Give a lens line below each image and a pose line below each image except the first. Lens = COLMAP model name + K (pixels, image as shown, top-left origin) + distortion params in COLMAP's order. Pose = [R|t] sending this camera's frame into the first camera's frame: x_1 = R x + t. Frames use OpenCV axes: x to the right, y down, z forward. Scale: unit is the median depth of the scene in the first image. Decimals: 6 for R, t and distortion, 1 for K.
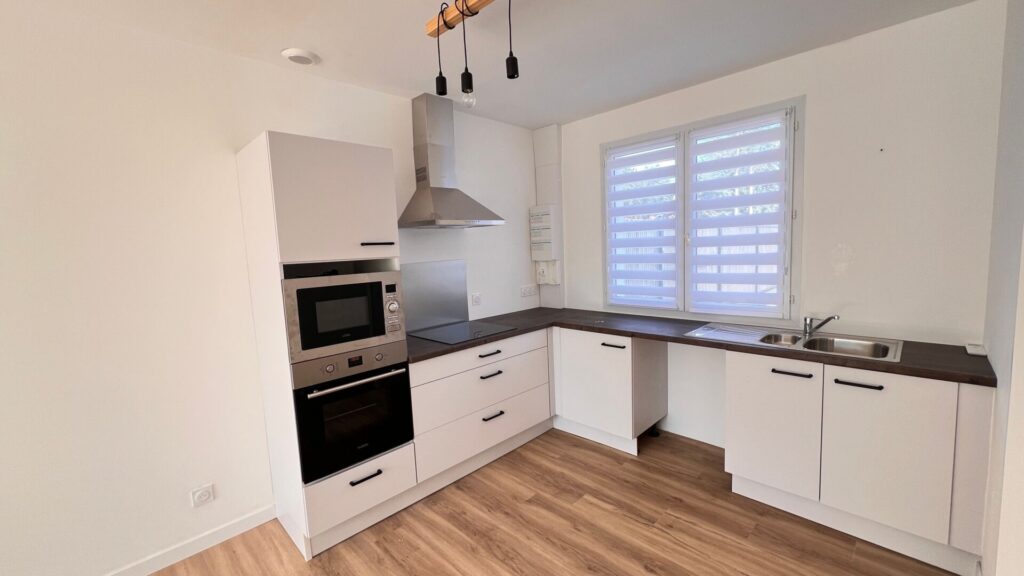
lens RADIAL K [[412.1, 0, 511.1], [0, 412.1, 285.2], [0, 0, 1]] dist [-0.002572, -0.000025]
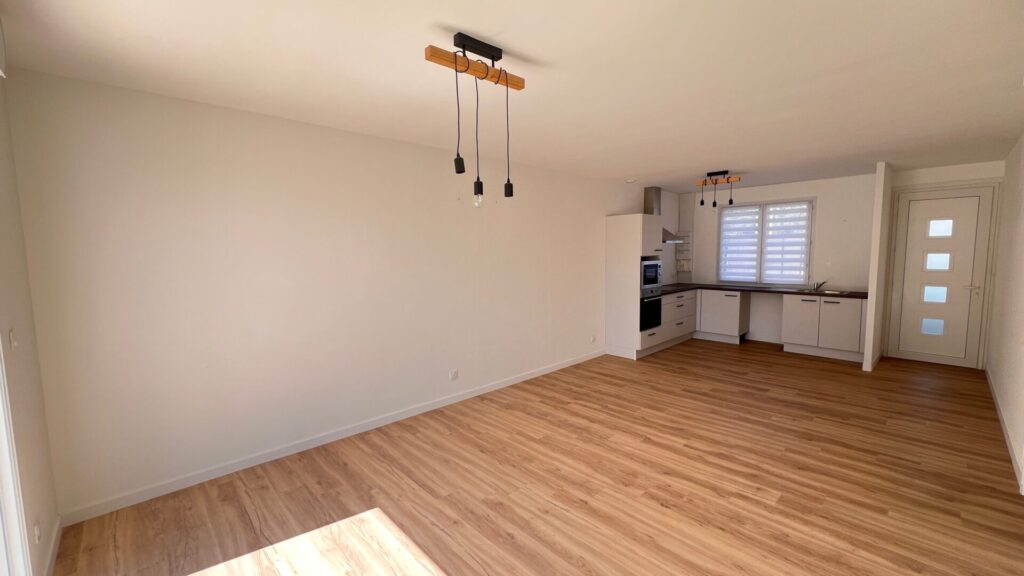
lens RADIAL K [[409.2, 0, 513.5], [0, 409.2, 282.6], [0, 0, 1]] dist [0.001315, -0.000363]
pose [[0.999321, 0.031610, -0.018955, -1.157287], [-0.031807, 0.999442, -0.010174, 0.165382], [0.018623, 0.010770, 0.999769, -1.650528]]
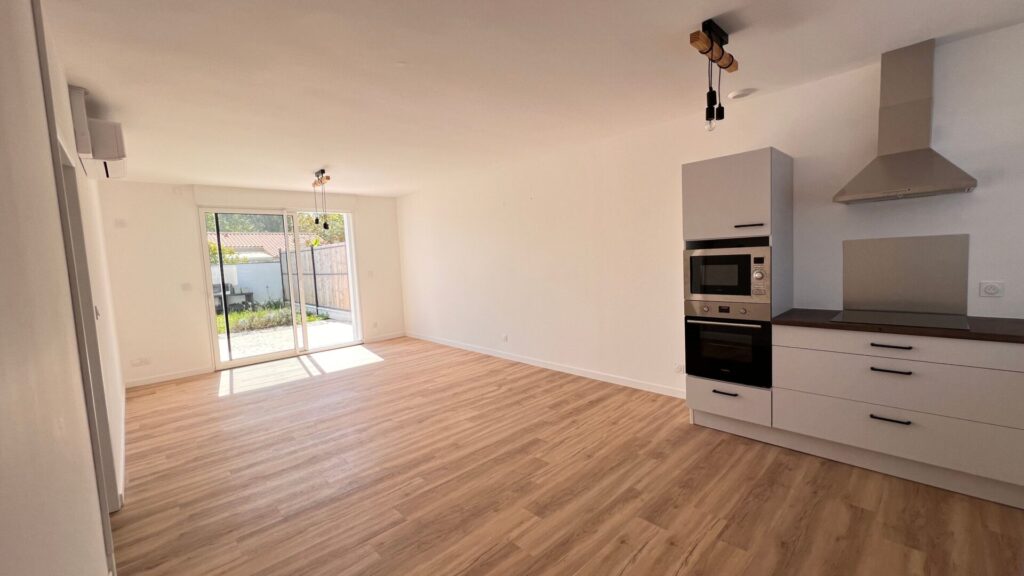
lens RADIAL K [[409.2, 0, 514.8], [0, 409.2, 281.8], [0, 0, 1]] dist [0.001315, -0.000363]
pose [[-0.016190, 0.110047, -0.993795, 0.938897], [-0.043637, 0.992900, 0.110659, -0.032112], [0.998916, 0.045158, -0.011273, 0.260785]]
